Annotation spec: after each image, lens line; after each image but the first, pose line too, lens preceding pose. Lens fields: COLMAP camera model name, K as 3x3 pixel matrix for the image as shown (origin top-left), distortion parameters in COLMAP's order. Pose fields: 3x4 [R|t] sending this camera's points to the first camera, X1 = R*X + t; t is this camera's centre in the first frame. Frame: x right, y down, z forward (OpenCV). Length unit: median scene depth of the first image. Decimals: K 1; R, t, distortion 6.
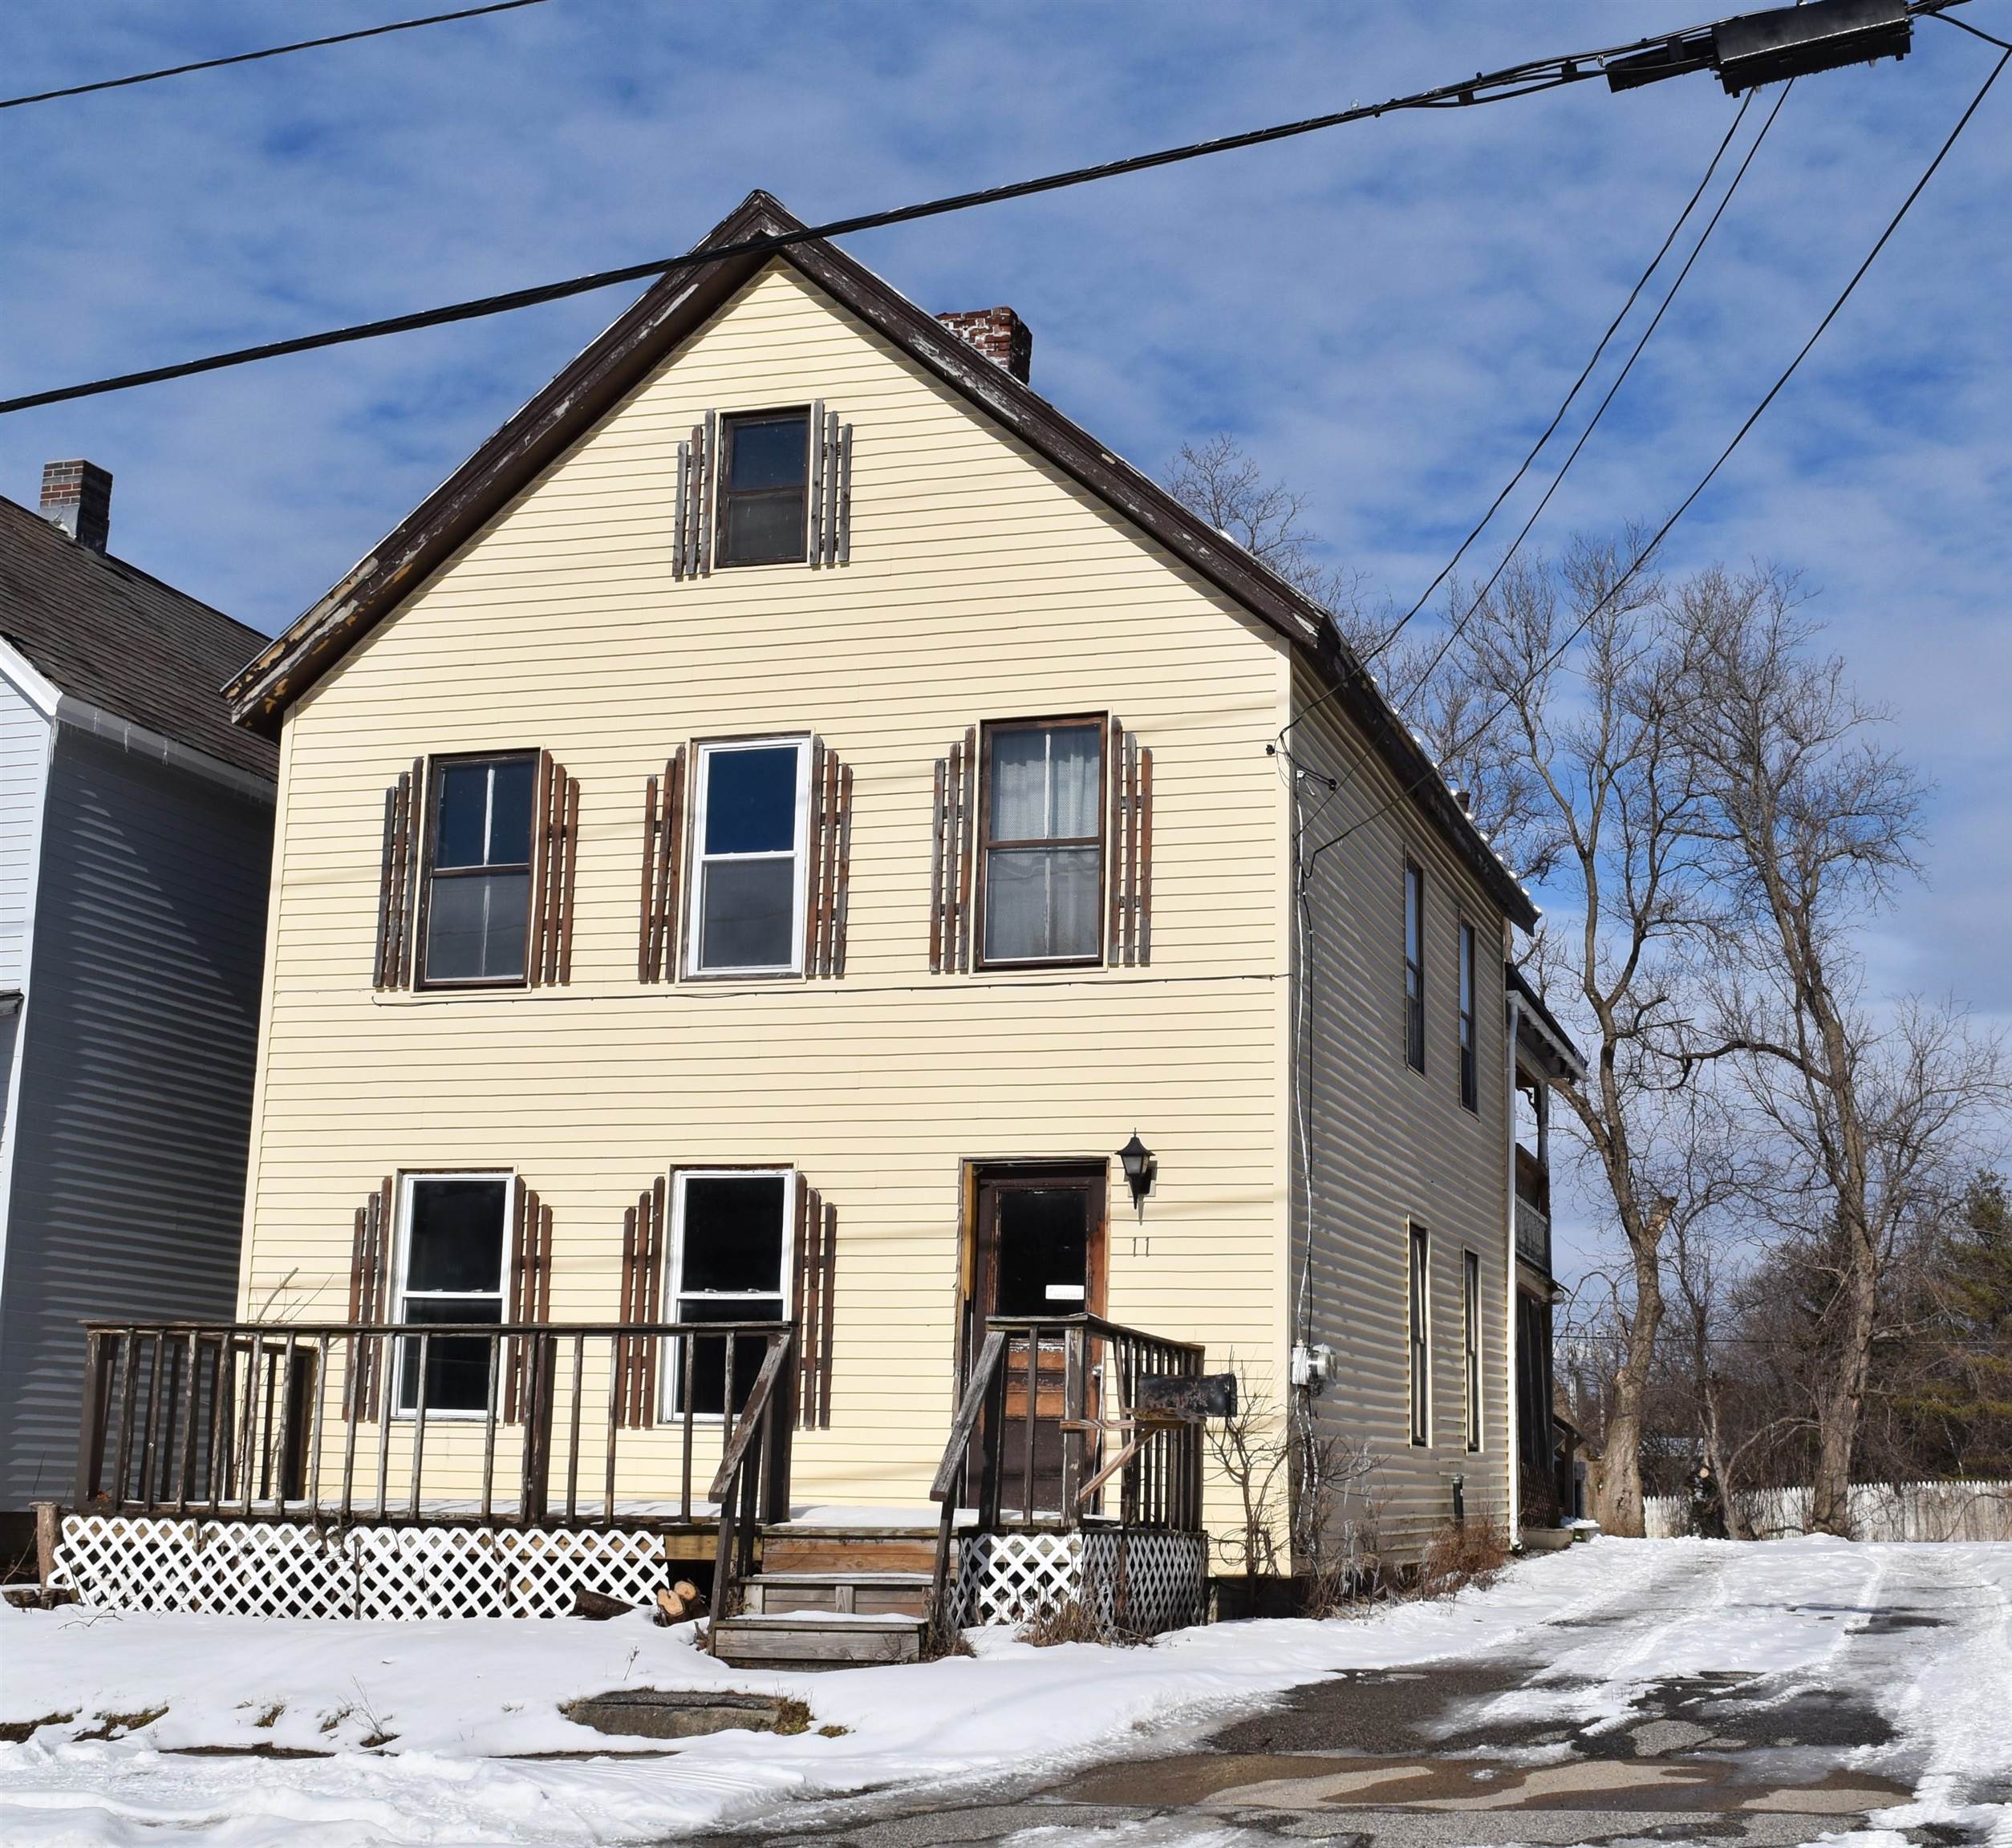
lens RADIAL K [[2893.3, 0, 1125.6], [0, 2893.3, 809.8], [0, 0, 1]] dist [-0.094475, 0.019417]
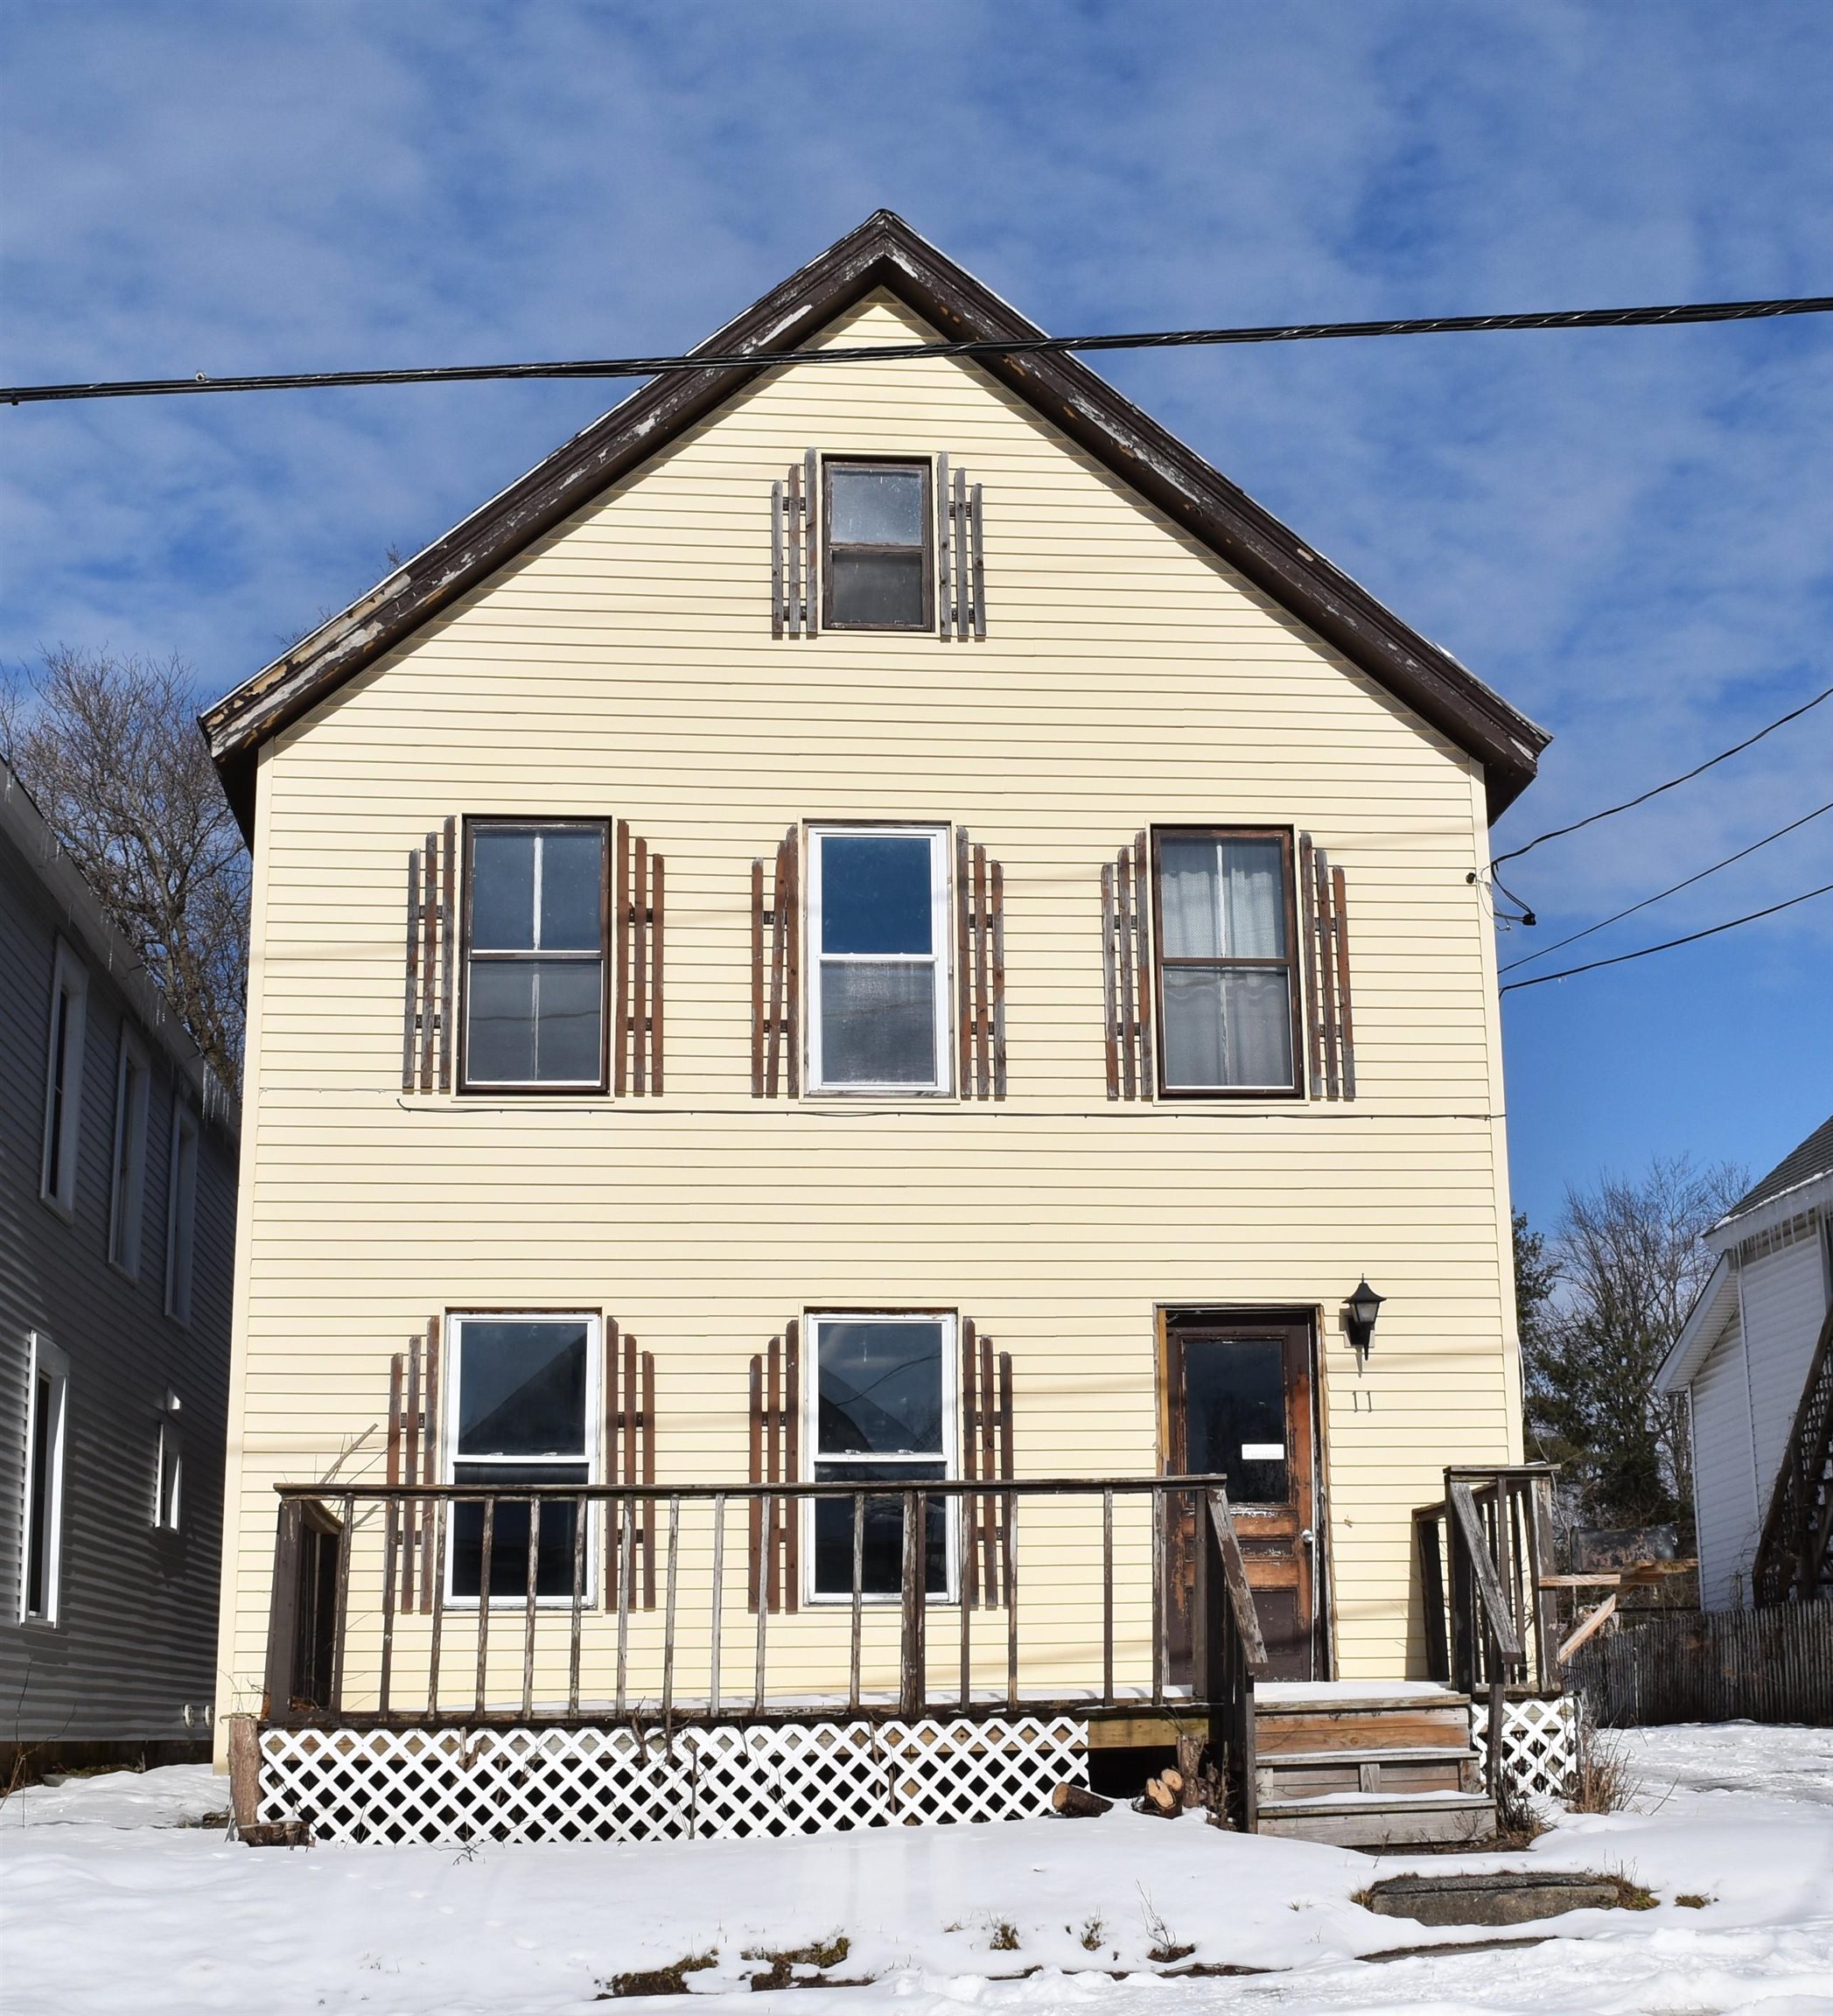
lens RADIAL K [[3125.7, 0, 1025.7], [0, 3125.7, 884.4], [0, 0, 1]] dist [-0.111063, 0.090002]
pose [[0.925431, 0.069820, 0.372428, -0.457329], [-0.057395, 0.997366, -0.044360, 0.034408], [-0.374544, 0.019677, 0.927000, 0.103559]]
